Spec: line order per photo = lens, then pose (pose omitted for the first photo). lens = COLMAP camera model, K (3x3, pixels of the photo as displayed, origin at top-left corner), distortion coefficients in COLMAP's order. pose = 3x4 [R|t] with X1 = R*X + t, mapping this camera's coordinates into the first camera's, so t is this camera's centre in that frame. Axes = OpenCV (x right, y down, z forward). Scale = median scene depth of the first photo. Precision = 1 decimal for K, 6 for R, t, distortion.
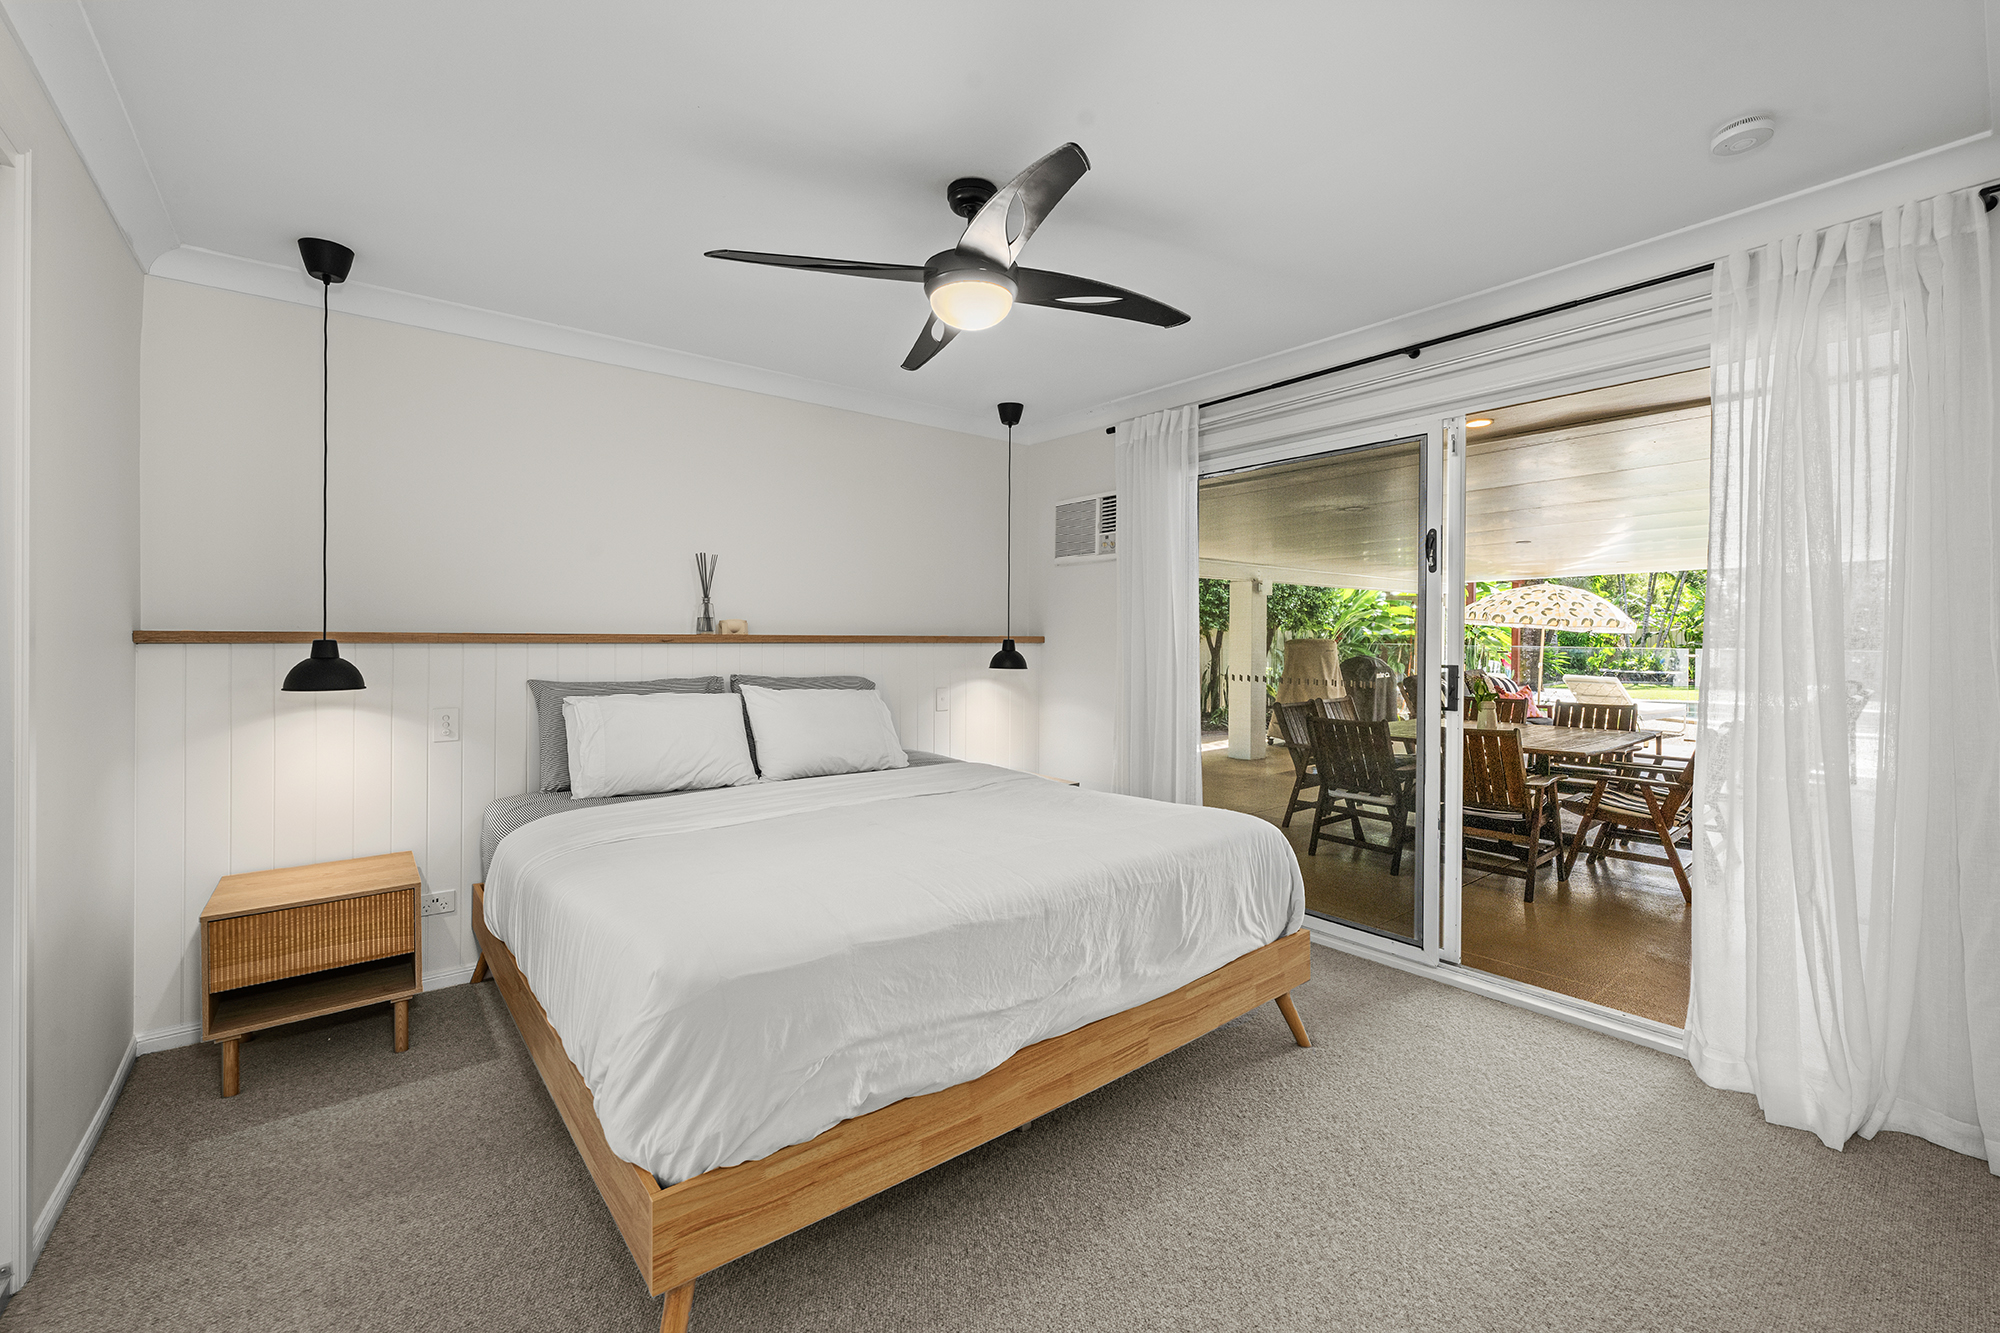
lens RADIAL K [[820.2, 0, 997.5], [0, 820.2, 638.3], [0, 0, 1]] dist [0.000532, 0.000181]
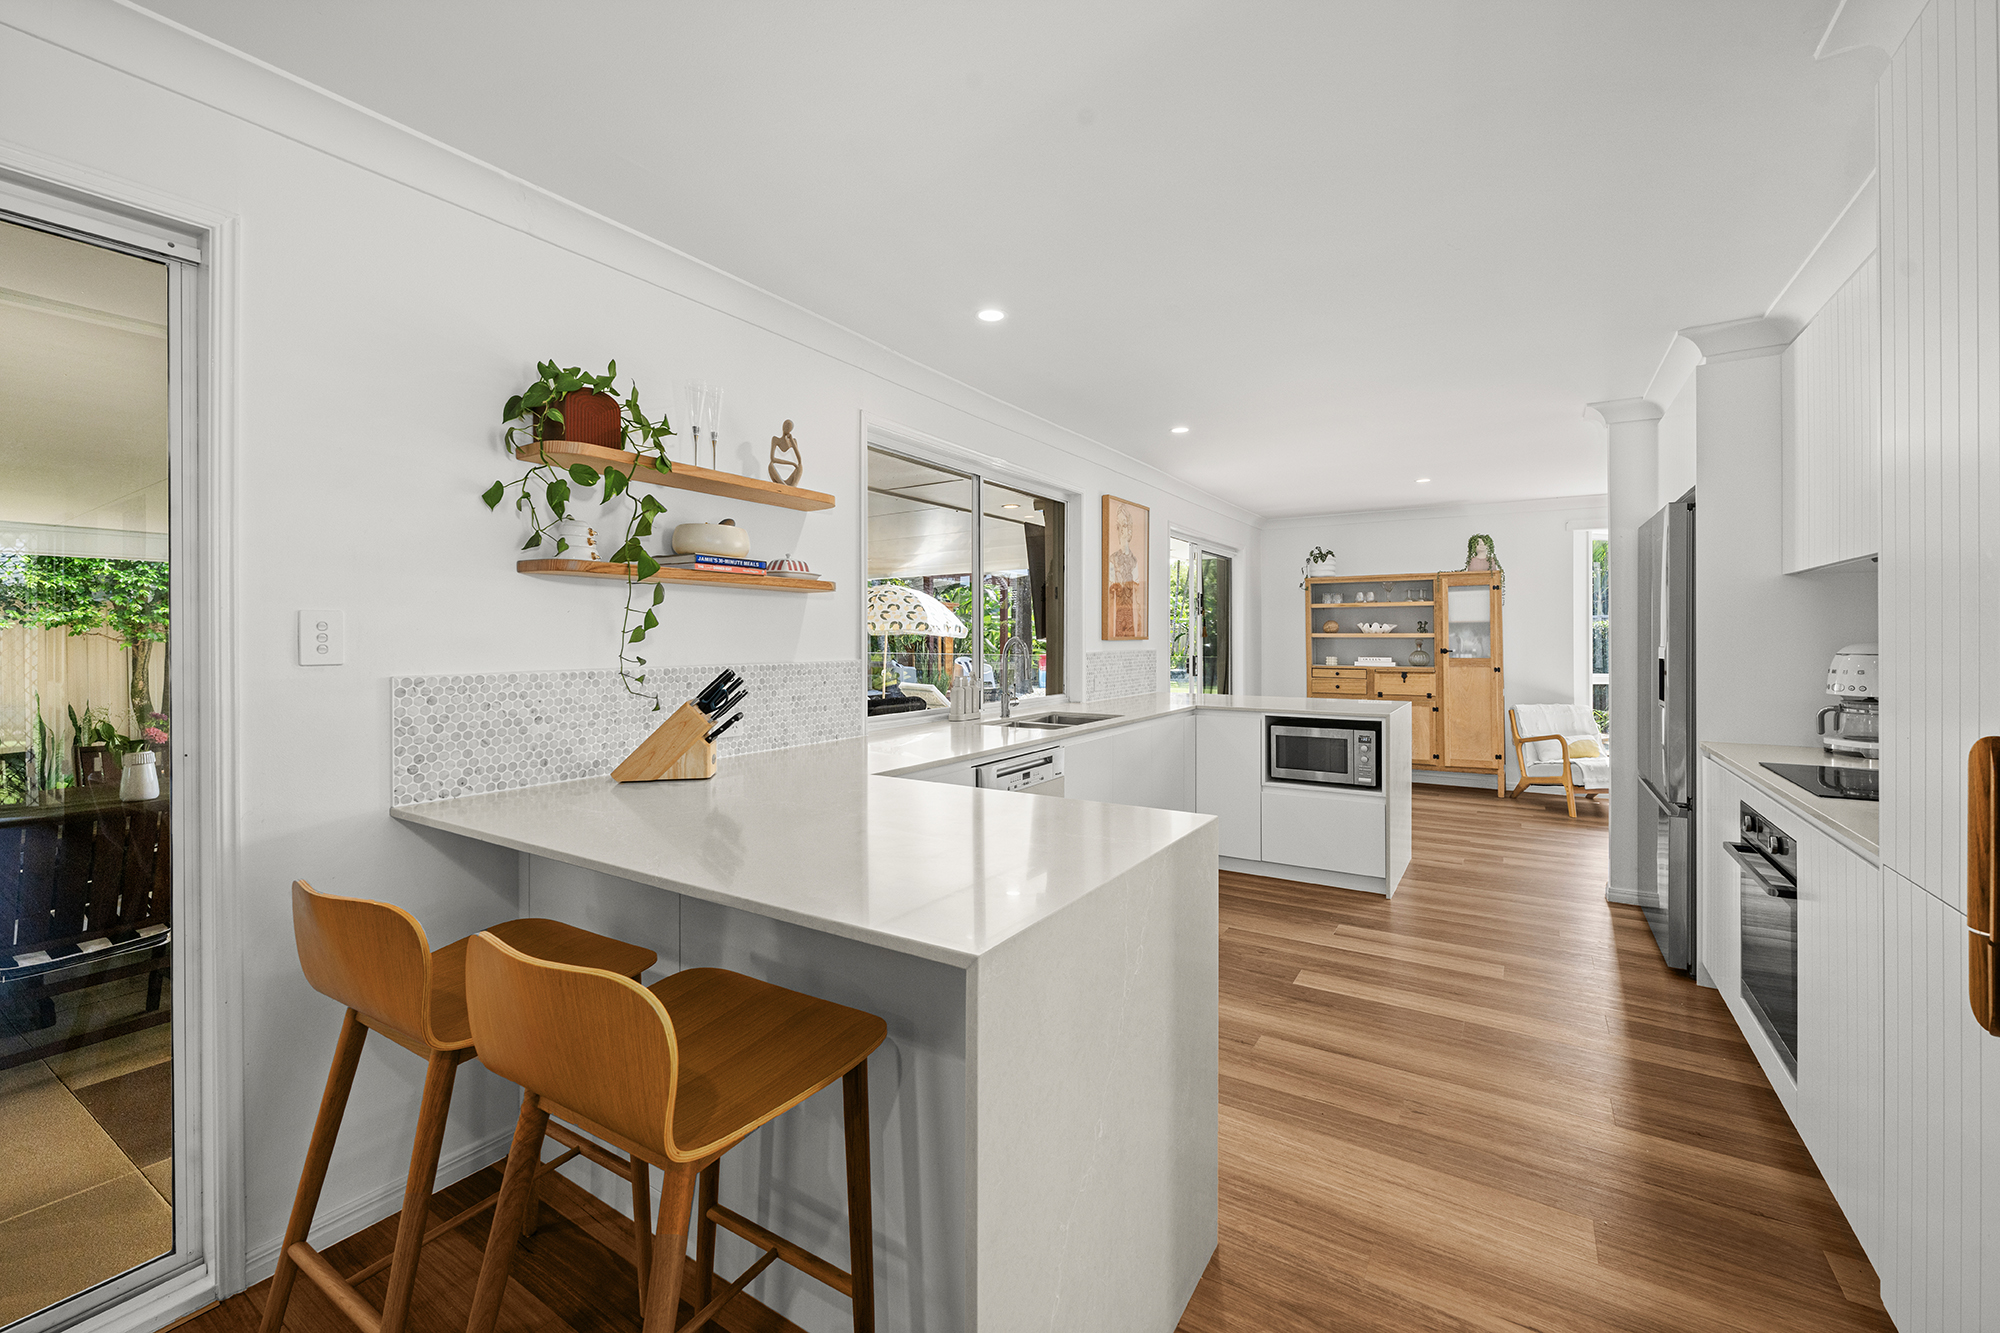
lens RADIAL K [[820.2, 0, 997.5], [0, 820.2, 638.3], [0, 0, 1]] dist [0.000532, 0.000181]
pose [[0.949461, -0.006685, 0.313813, 0.513518], [0.008129, 0.999962, -0.003292, -0.000979], [-0.313779, 0.005676, 0.949479, 0.074869]]
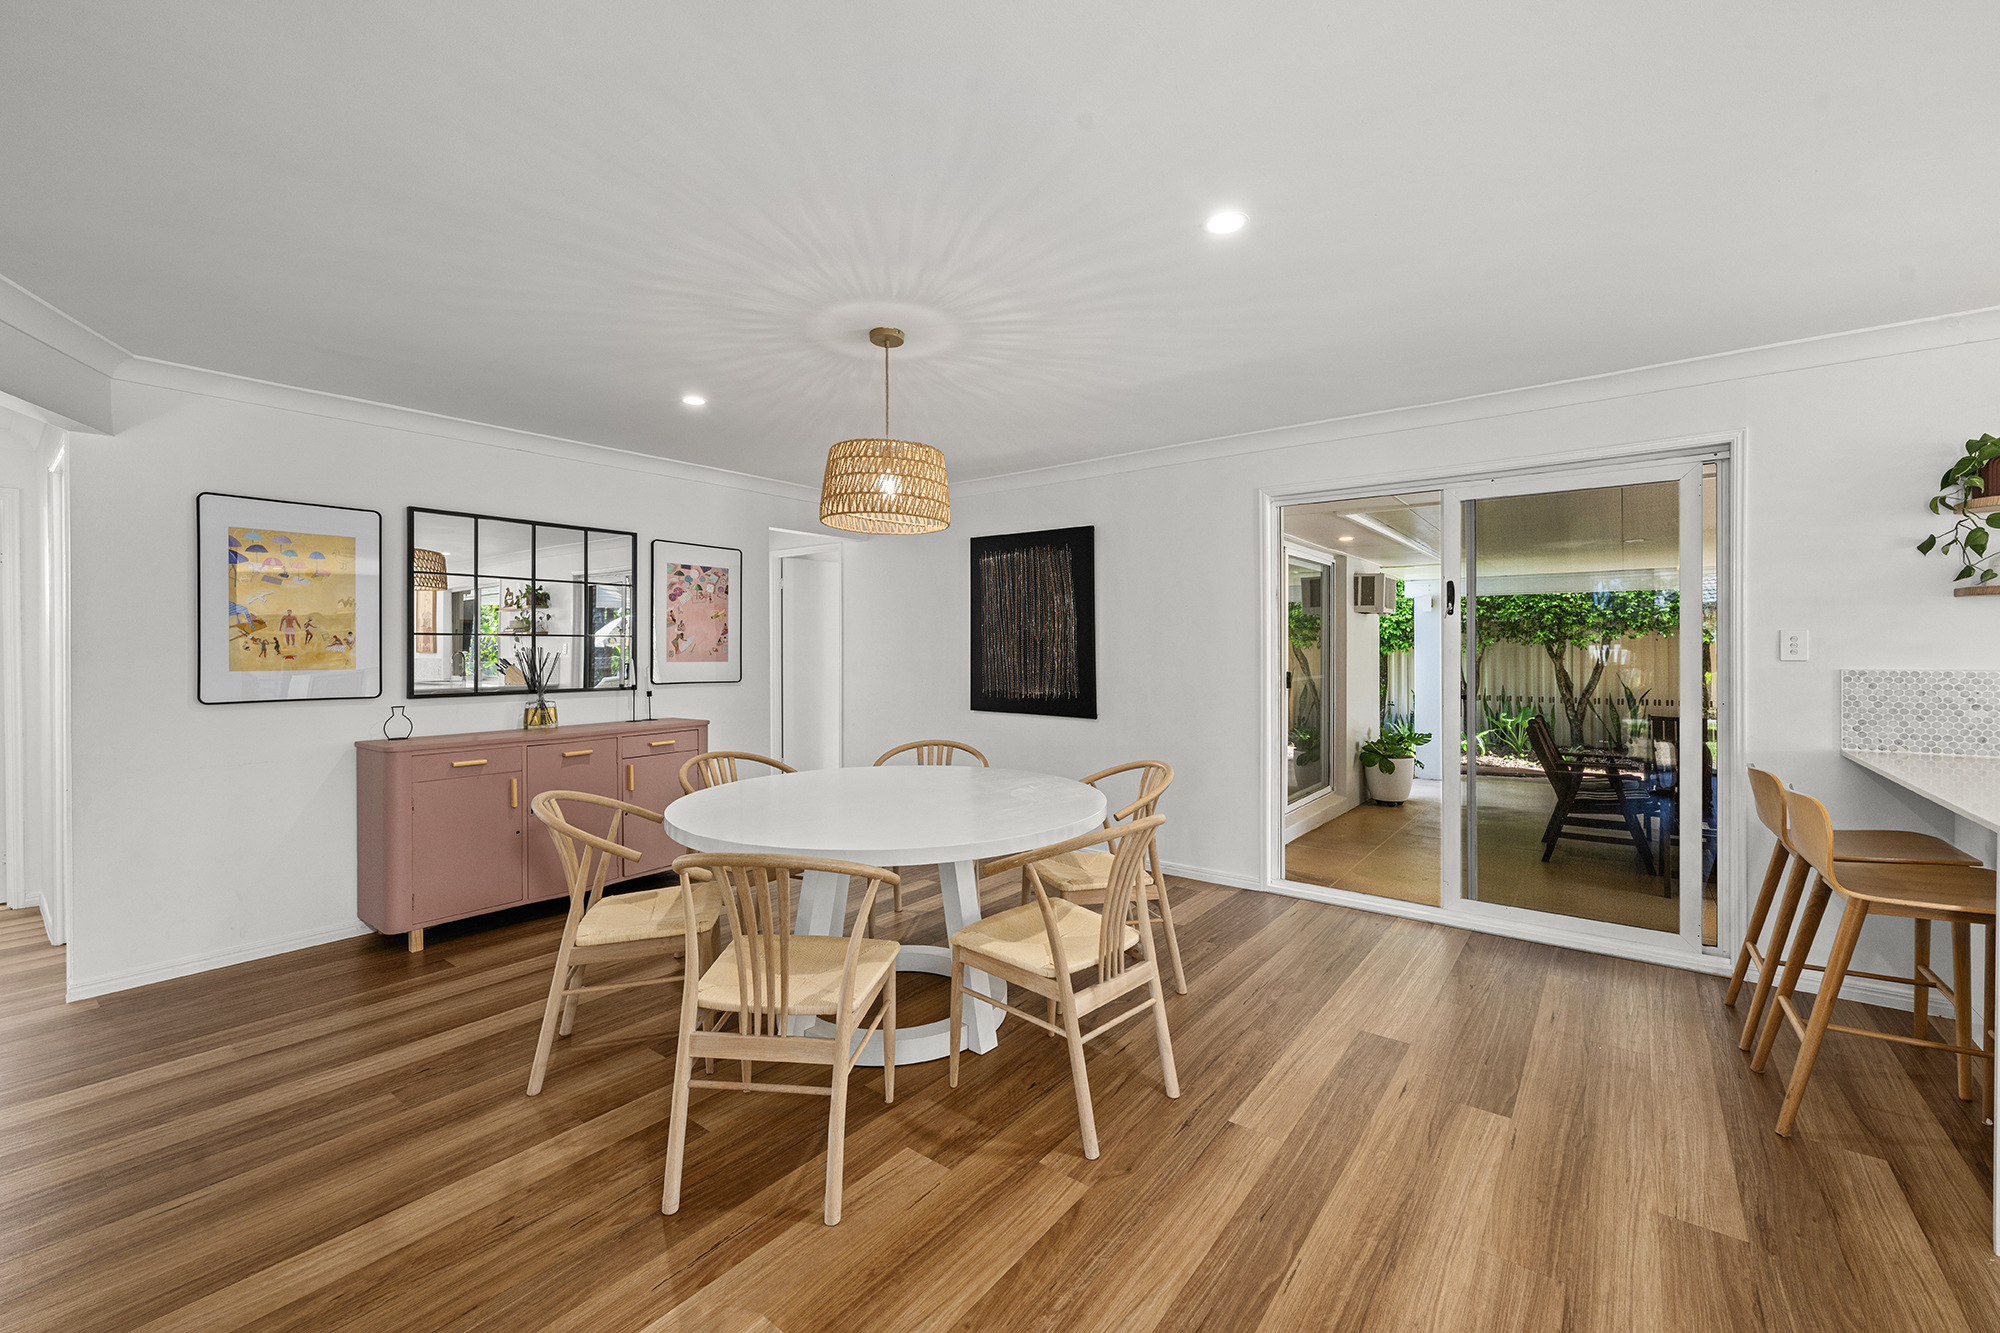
lens RADIAL K [[808.8, 0, 994.7], [0, 808.8, 649.5], [0, 0, 1]] dist [0.001291, 0.000340]
pose [[0.226910, -0.002318, -0.973913, 0.639786], [-0.002248, 0.999993, -0.002904, 0.000108], [0.973913, 0.002849, 0.226903, -0.054748]]
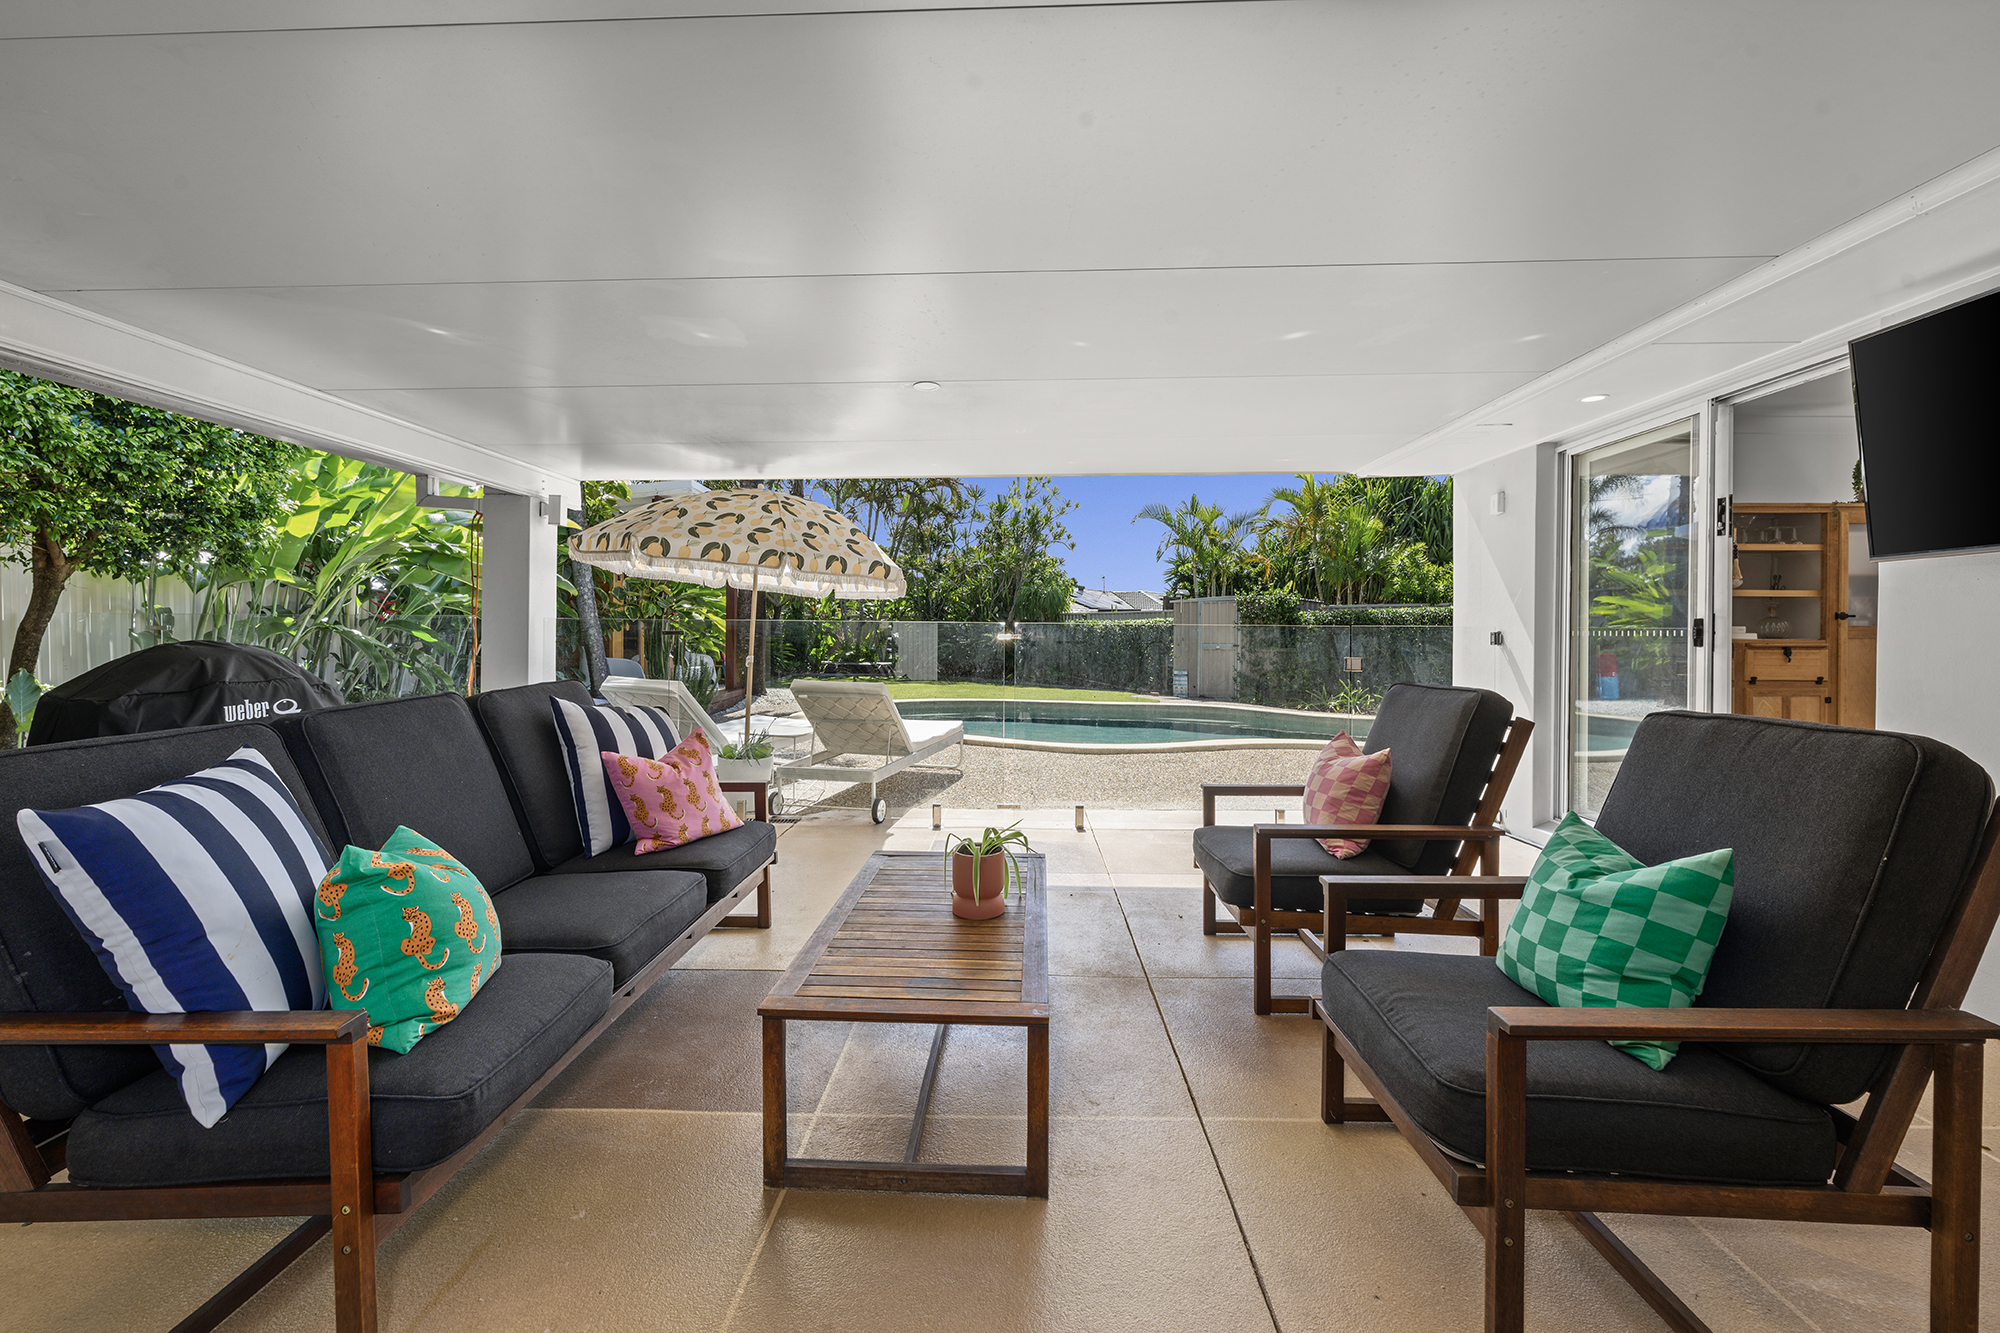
lens RADIAL K [[820.2, 0, 997.5], [0, 820.2, 638.3], [0, 0, 1]] dist [0.000532, 0.000181]
pose [[0.658242, 0.000445, 0.752806, 0.422755], [-0.004599, 0.999984, 0.003430, 0.018608], [-0.752792, -0.005720, 0.658233, 0.614464]]
